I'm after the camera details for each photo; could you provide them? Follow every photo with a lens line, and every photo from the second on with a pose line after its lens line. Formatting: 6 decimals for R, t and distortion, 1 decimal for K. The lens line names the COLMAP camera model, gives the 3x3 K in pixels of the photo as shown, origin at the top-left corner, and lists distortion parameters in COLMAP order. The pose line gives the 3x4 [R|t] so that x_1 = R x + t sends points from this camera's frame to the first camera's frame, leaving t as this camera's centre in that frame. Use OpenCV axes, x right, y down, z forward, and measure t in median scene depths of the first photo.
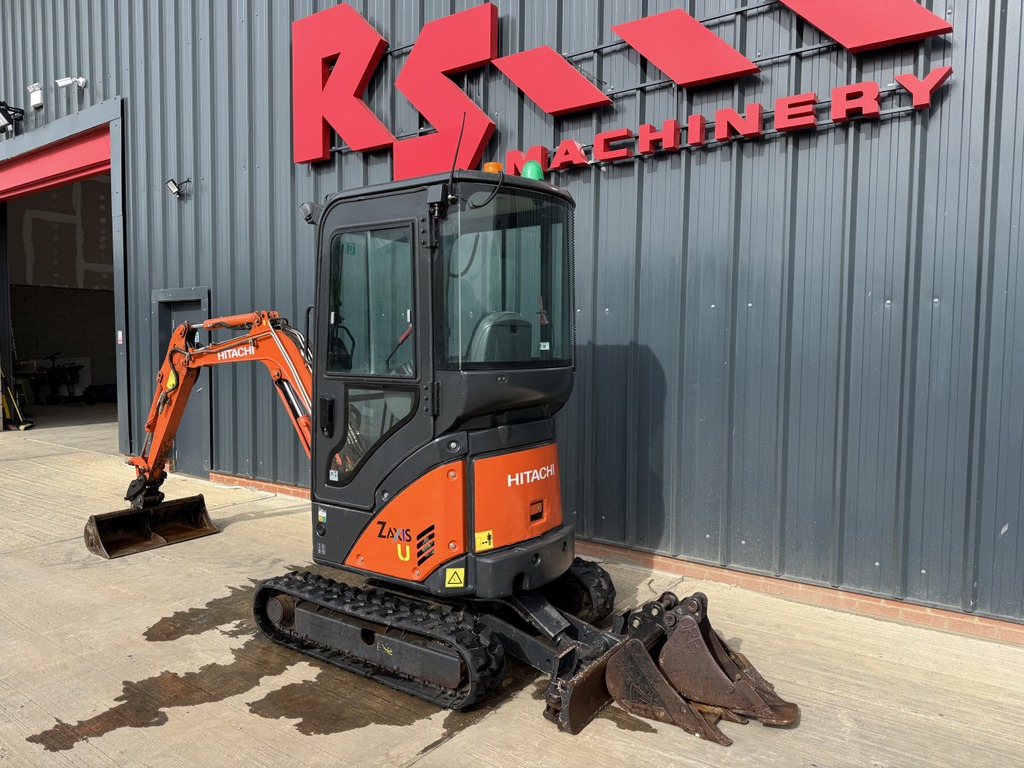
lens RADIAL K [[725.6, 0, 516.4], [0, 725.6, 386.4], [0, 0, 1]] dist [0.062837, -0.072722]
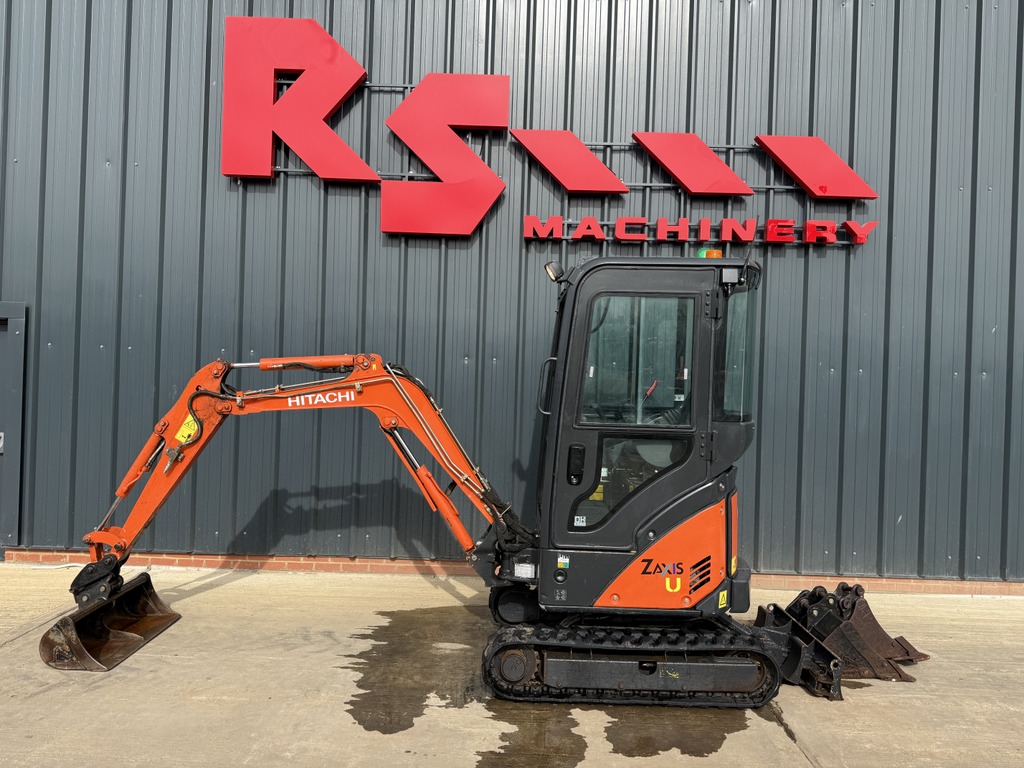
lens RADIAL K [[719.4, 0, 515.2], [0, 719.4, 382.8], [0, 0, 1]] dist [0.076576, -0.103352]
pose [[0.815971, 0.020904, 0.577714, -0.765002], [0.008358, 0.998815, -0.047945, -0.022832], [-0.578032, 0.043950, 0.814830, 0.166353]]
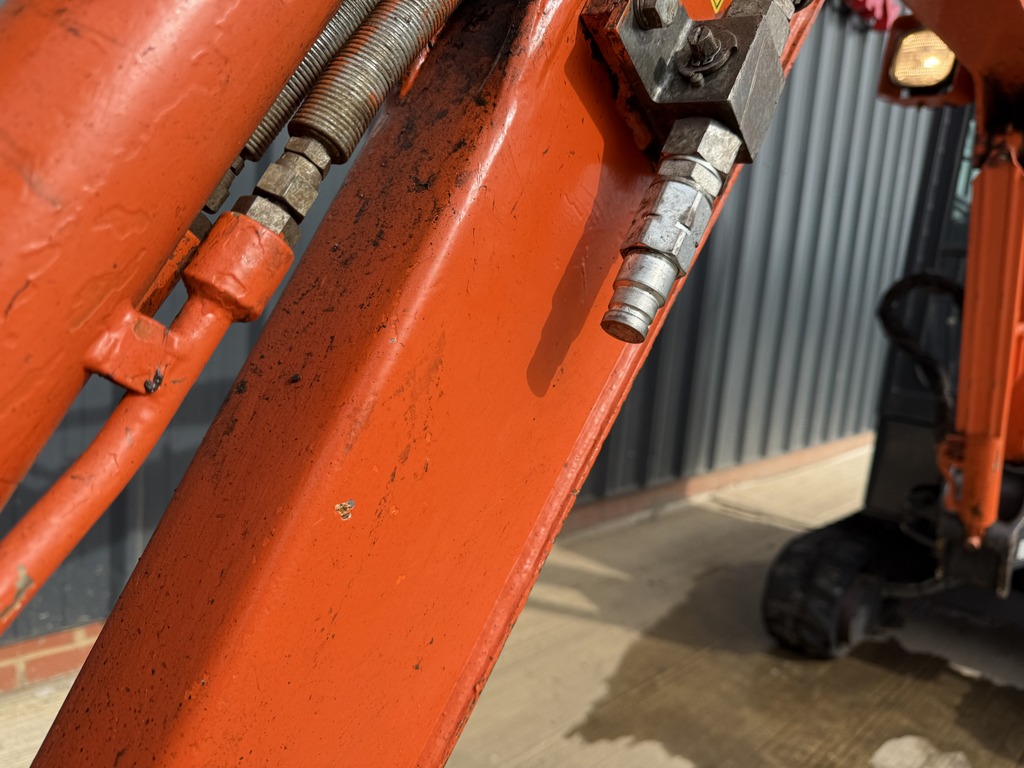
lens RADIAL K [[725.6, 0, 516.4], [0, 725.6, 386.4], [0, 0, 1]] dist [0.062837, -0.072722]
pose [[0.114723, -0.125925, 0.985384, -0.647218], [-0.029412, 0.991068, 0.130076, 0.042607], [-0.992962, -0.043904, 0.109995, 1.212313]]
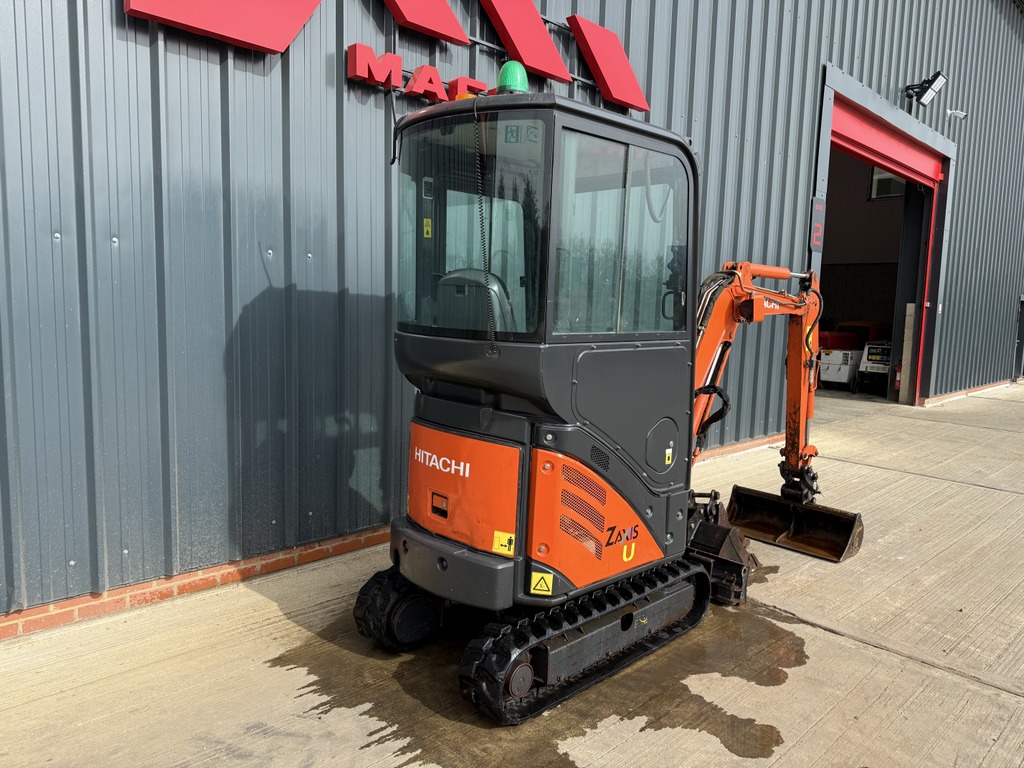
lens RADIAL K [[722.8, 0, 514.3], [0, 722.8, 386.5], [0, 0, 1]] dist [0.034790, -0.049764]
pose [[0.158543, -0.113075, 0.980856, -0.898164], [0.032026, 0.993487, 0.109355, -0.057881], [-0.986832, 0.014075, 0.161132, 0.862911]]
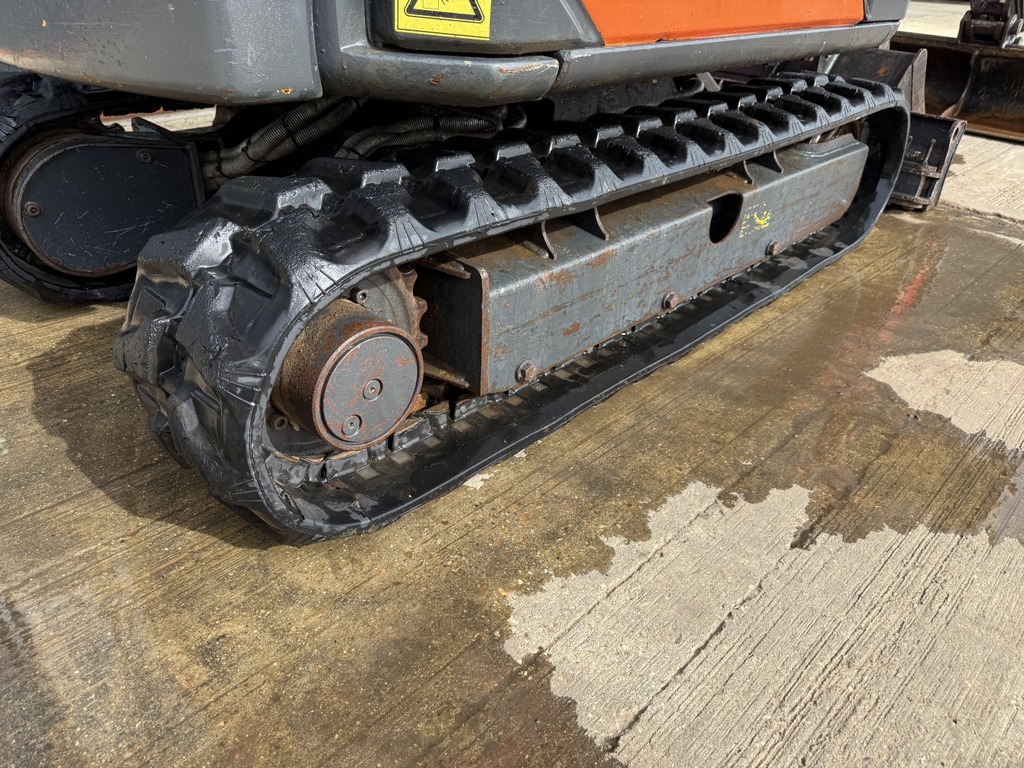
lens RADIAL K [[725.6, 0, 516.4], [0, 725.6, 386.4], [0, 0, 1]] dist [0.062837, -0.072722]
pose [[0.133954, -0.516628, 0.845666, -0.453412], [0.023068, 0.854751, 0.518525, 0.174177], [-0.990719, -0.049951, 0.126415, 0.908090]]
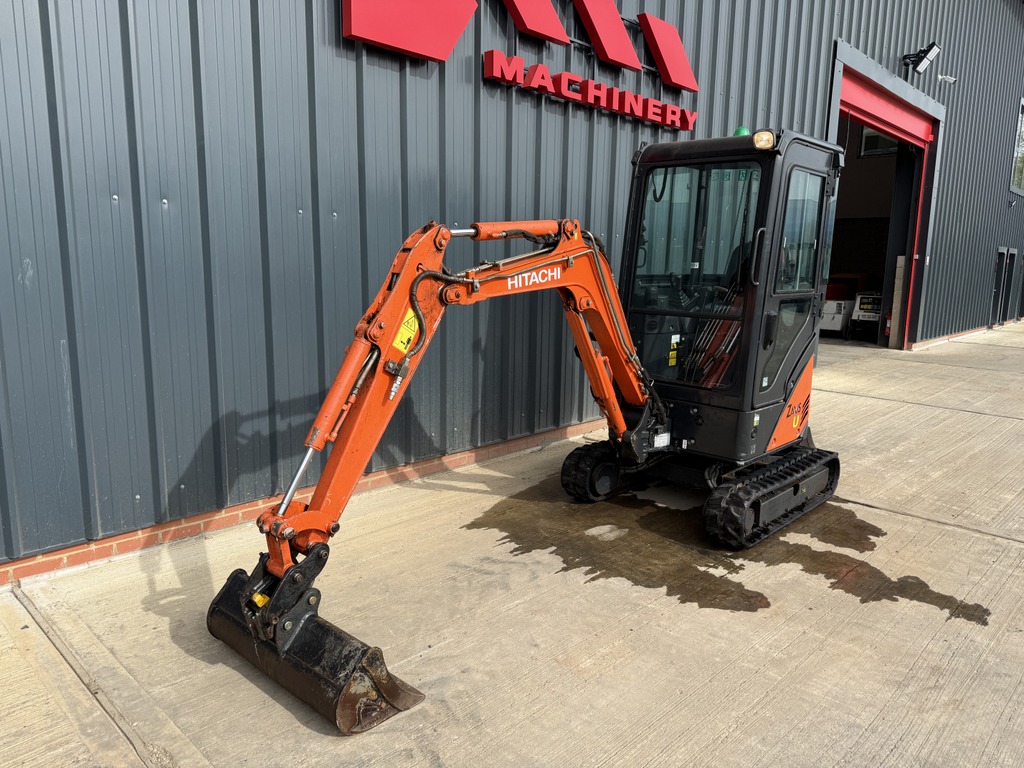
lens RADIAL K [[719.4, 0, 515.2], [0, 719.4, 382.8], [0, 0, 1]] dist [0.076576, -0.103352]
pose [[0.126894, -0.169076, 0.977400, -1.170542], [0.039563, 0.985444, 0.165331, -0.066843], [-0.991127, 0.017689, 0.131736, 1.021032]]
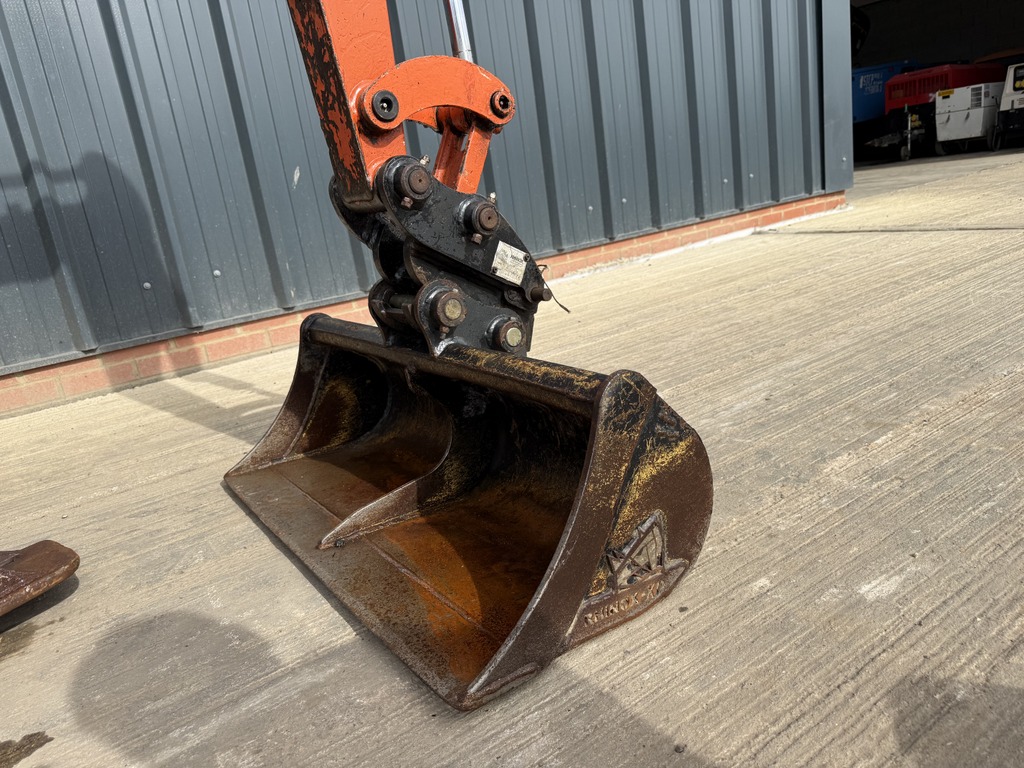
lens RADIAL K [[729.2, 0, 512.0], [0, 729.2, 384.0], [0, 0, 1]] dist [0.003369, 0.002687]
pose [[0.309664, -0.302126, 0.901570, 0.032544], [0.201679, 0.947472, 0.248237, 0.212836], [-0.929211, 0.104958, 0.354331, 0.492712]]
